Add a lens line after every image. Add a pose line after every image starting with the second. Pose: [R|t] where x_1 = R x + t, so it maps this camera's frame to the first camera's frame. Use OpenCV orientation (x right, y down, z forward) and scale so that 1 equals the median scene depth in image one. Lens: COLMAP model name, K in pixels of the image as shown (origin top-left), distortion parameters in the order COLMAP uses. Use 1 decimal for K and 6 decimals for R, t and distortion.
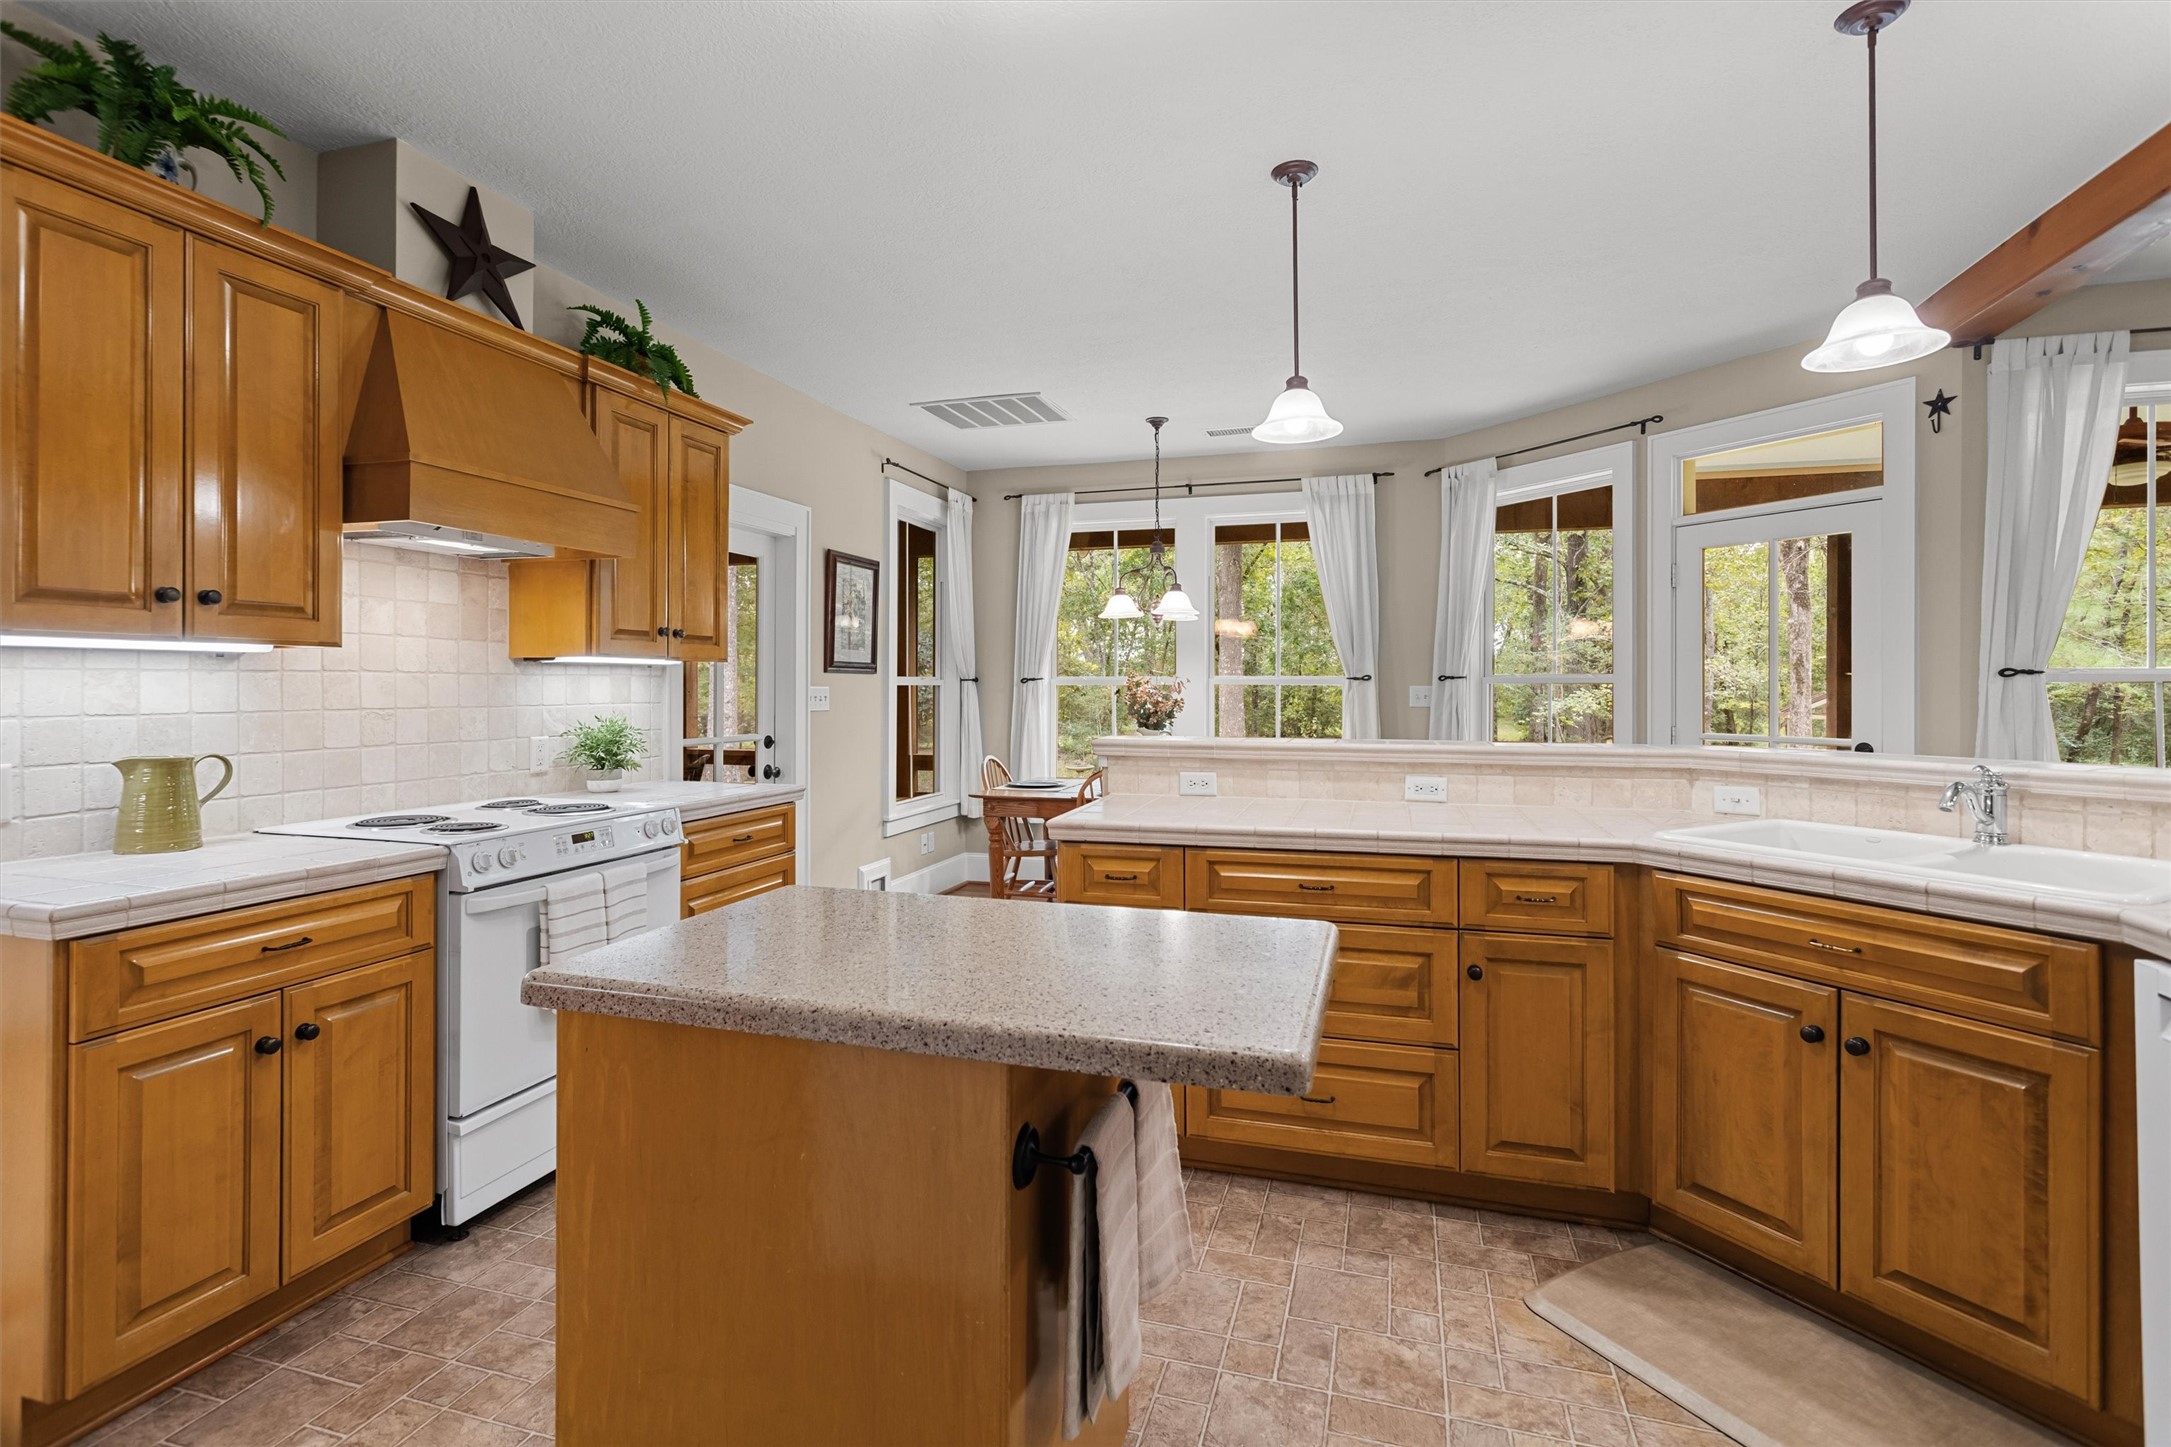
lens RADIAL K [[1048.2, 0, 1067.5], [0, 1048.2, 686.7], [0, 0, 1]] dist [0.000925, -0.001776]
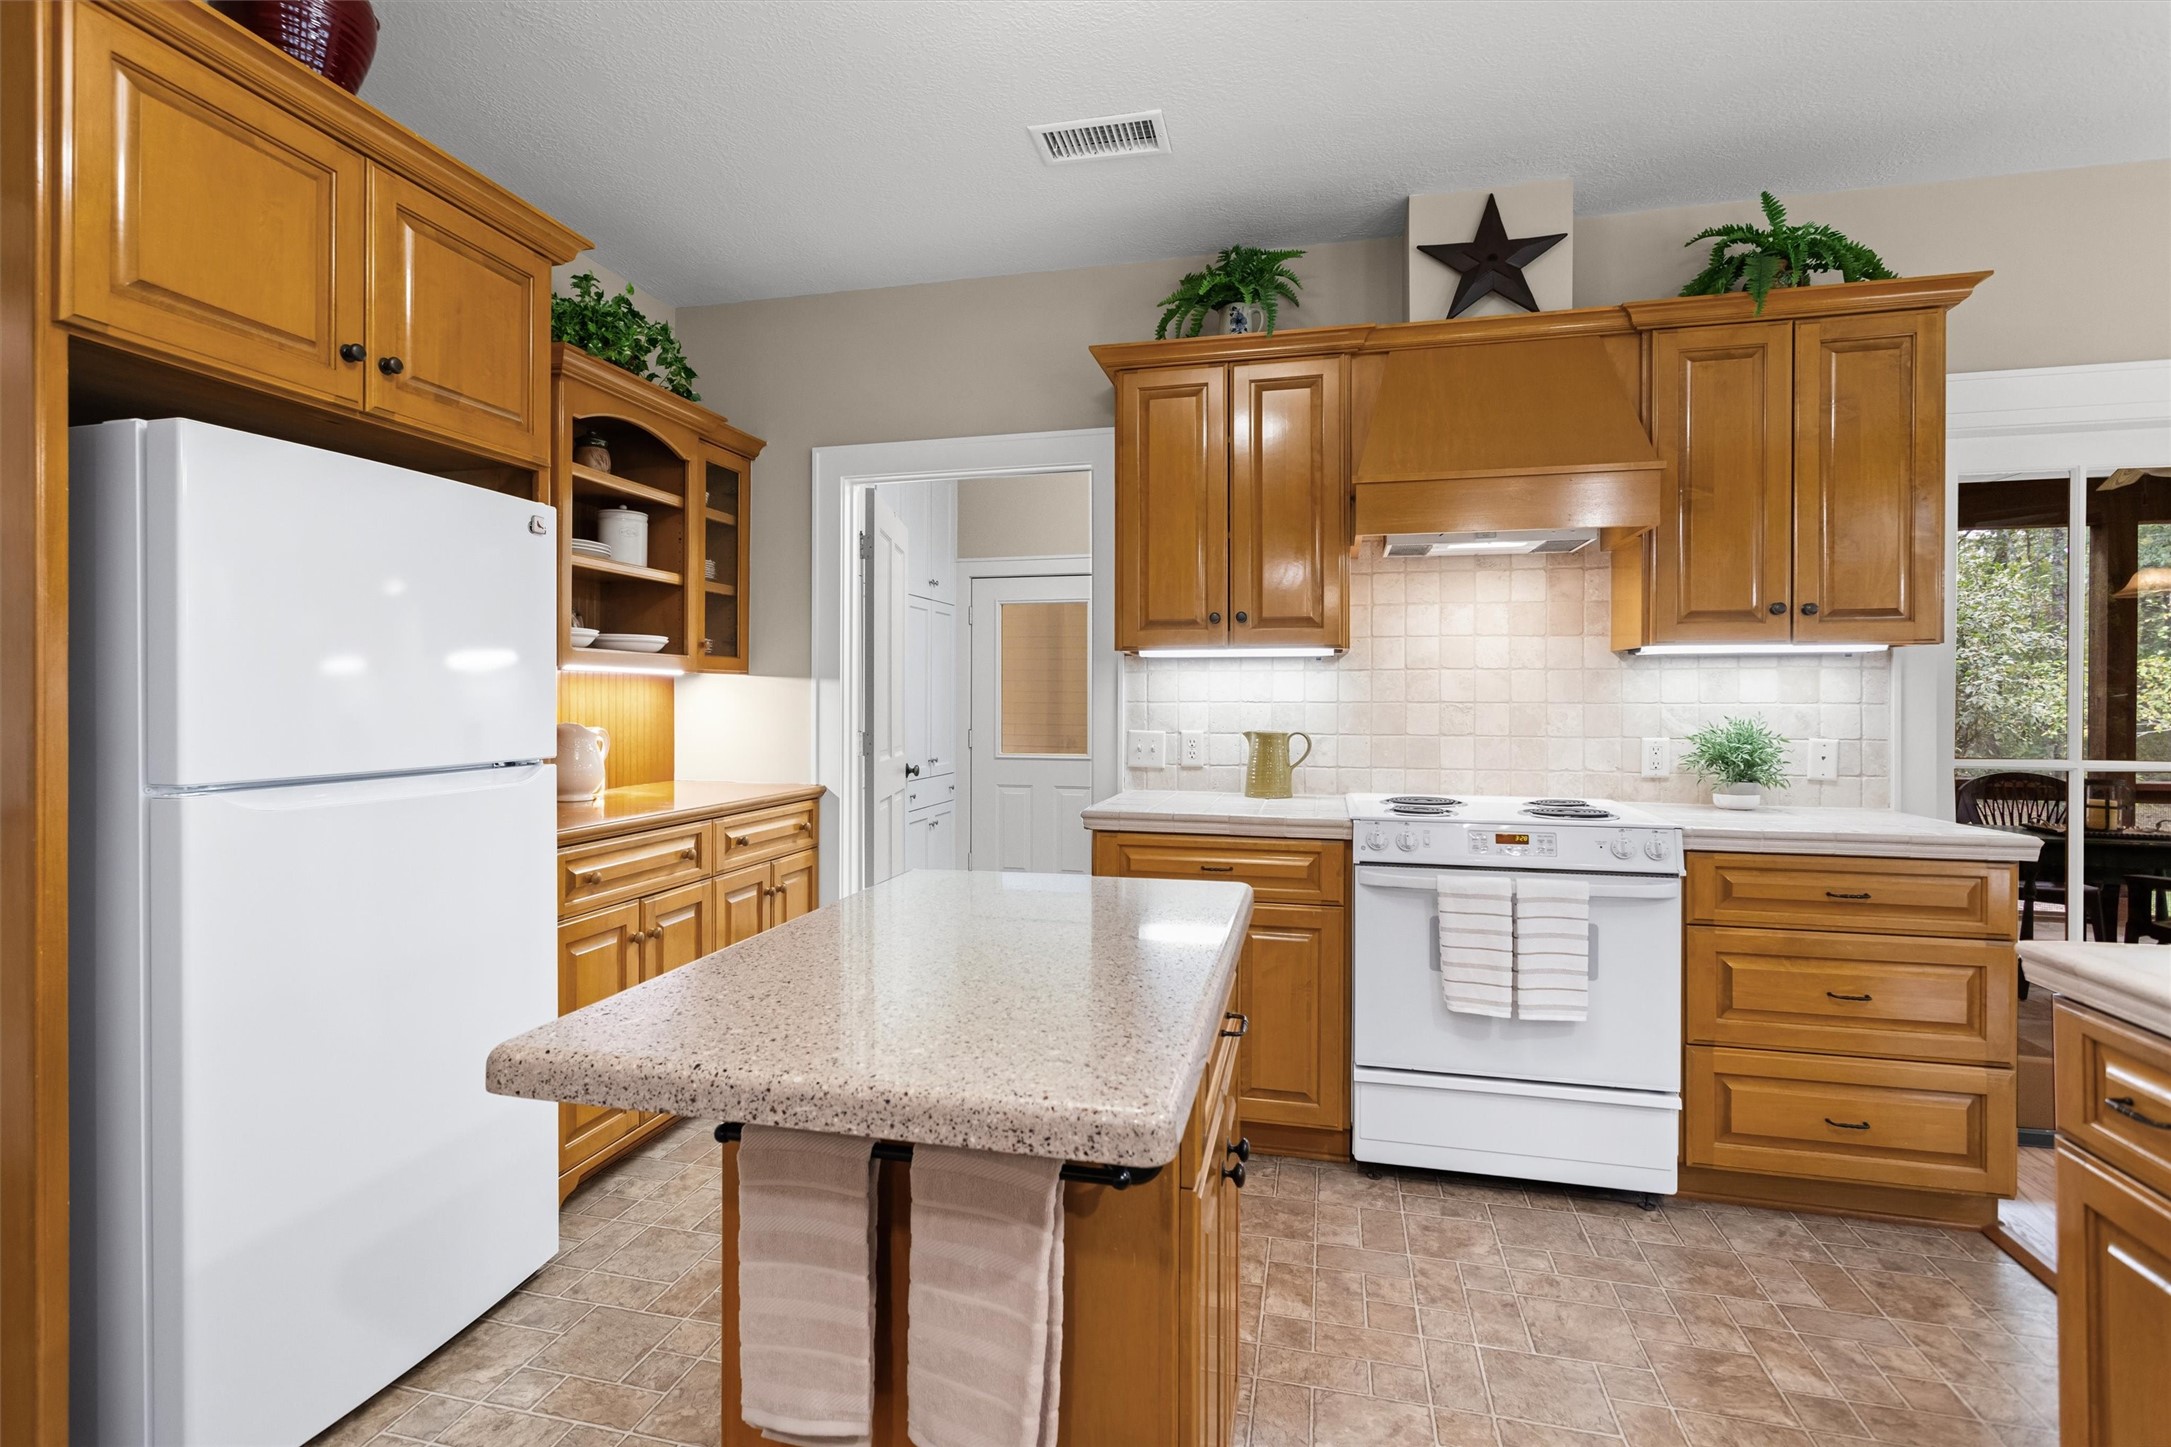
lens RADIAL K [[1048.2, 0, 1077.1], [0, 1048.2, 704.1], [0, 0, 1]] dist [0.000925, -0.001776]
pose [[0.047008, 0.004247, -0.998885, 0.429855], [-0.004381, 0.999982, 0.004046, 0.019853], [0.998885, 0.004186, 0.047026, 0.535109]]
